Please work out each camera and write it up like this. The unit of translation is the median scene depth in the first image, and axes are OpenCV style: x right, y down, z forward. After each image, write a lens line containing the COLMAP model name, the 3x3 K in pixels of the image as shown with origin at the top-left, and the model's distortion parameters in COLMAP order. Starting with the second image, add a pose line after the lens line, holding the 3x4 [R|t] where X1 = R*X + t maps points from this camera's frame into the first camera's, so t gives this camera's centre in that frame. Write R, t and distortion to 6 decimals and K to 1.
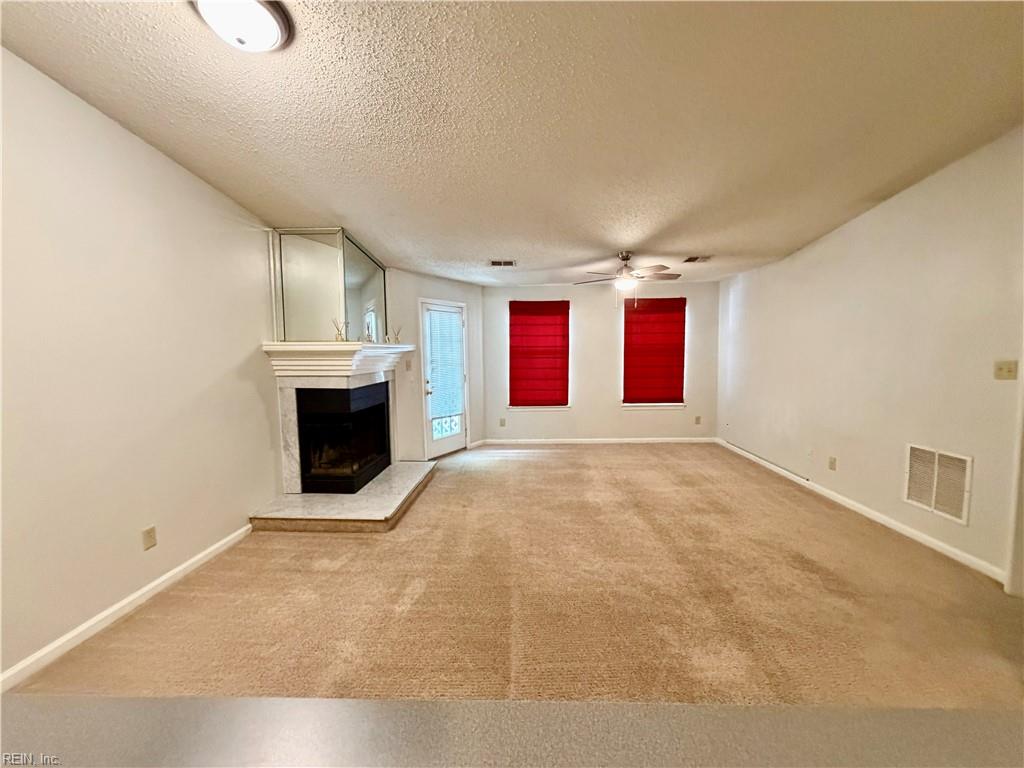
lens RADIAL K [[408.2, 0, 516.4], [0, 408.2, 384.6], [0, 0, 1]] dist [0.002236, 0.000367]
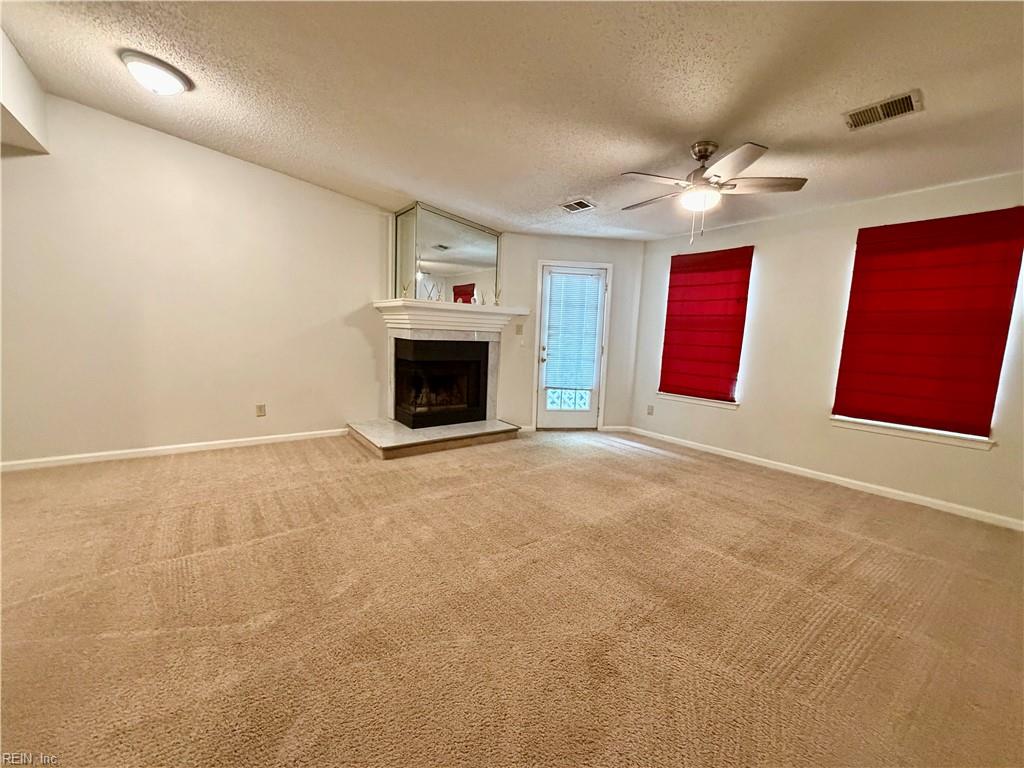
lens RADIAL K [[408.2, 0, 516.4], [0, 408.2, 384.4], [0, 0, 1]] dist [0.002236, 0.000367]
pose [[0.634043, 0.132592, -0.761846, 0.488263], [-0.109116, 0.990674, 0.081605, 0.005847], [0.765561, 0.031388, 0.642598, 0.332190]]
